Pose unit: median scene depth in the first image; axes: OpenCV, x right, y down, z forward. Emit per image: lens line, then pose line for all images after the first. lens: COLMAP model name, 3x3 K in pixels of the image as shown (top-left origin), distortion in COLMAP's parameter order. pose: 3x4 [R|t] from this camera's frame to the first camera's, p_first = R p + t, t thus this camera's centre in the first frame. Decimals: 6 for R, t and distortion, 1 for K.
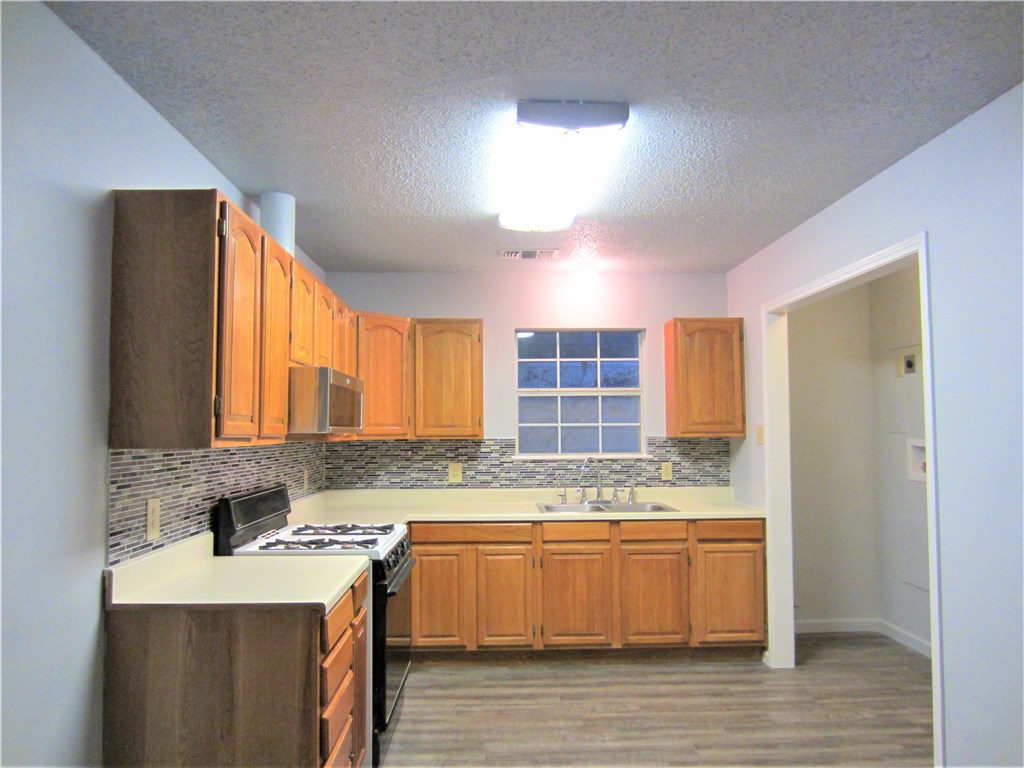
lens RADIAL K [[719.9, 0, 494.4], [0, 719.9, 382.4], [0, 0, 1]] dist [-0.014311, 0.000708]
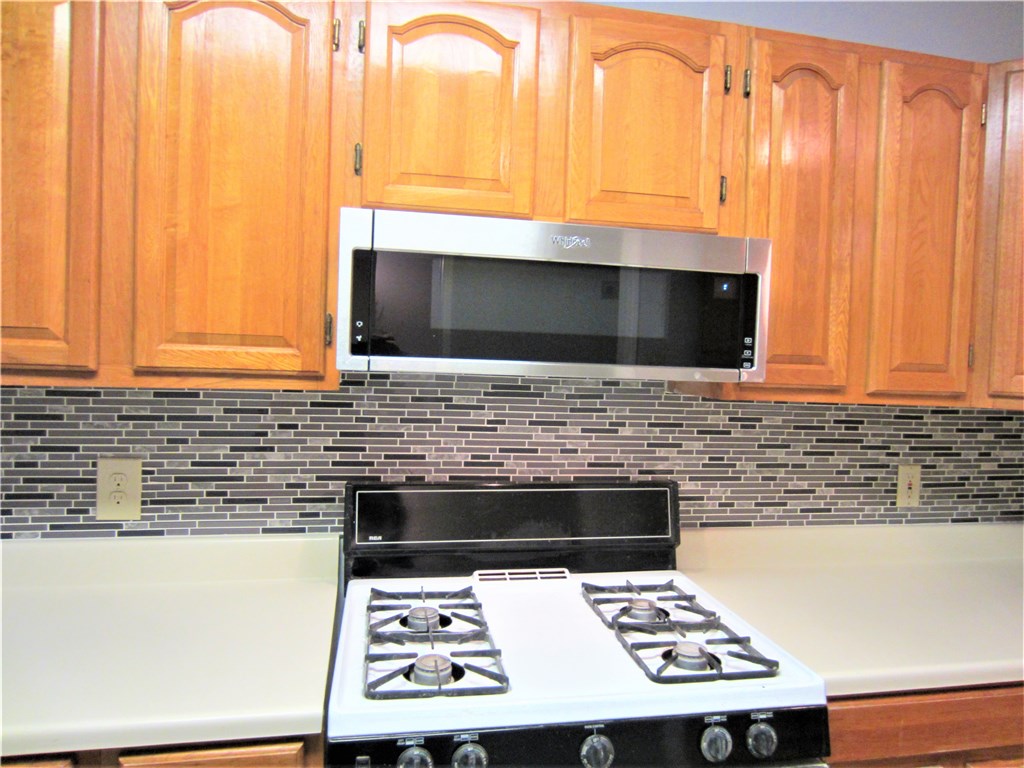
lens RADIAL K [[719.9, 0, 514.7], [0, 719.9, 388.0], [0, 0, 1]] dist [-0.014311, 0.000708]
pose [[0.192619, 0.052397, -0.979874, 0.120722], [0.032337, 0.997692, 0.059707, 0.036942], [0.980741, -0.043187, 0.190480, 0.644205]]
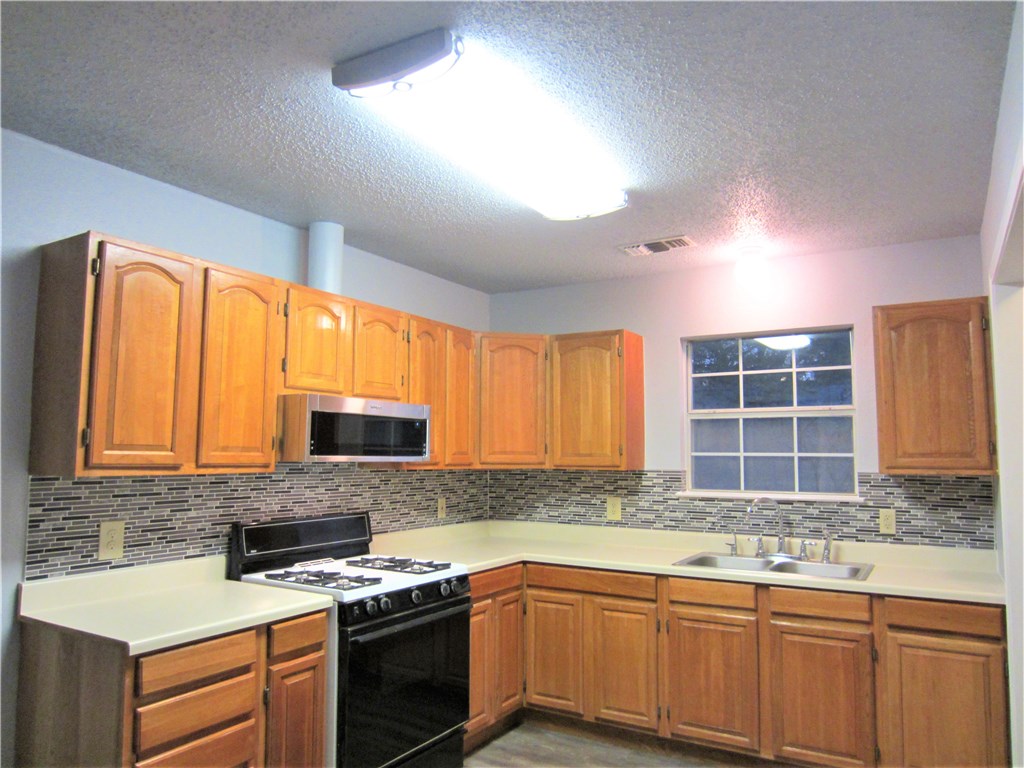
lens RADIAL K [[719.9, 0, 504.2], [0, 719.9, 385.3], [0, 0, 1]] dist [-0.014311, 0.000708]
pose [[0.846030, -0.039737, -0.531653, 0.319767], [0.024535, 0.999064, -0.035630, 0.005167], [0.532571, 0.017101, 0.846213, 0.206409]]
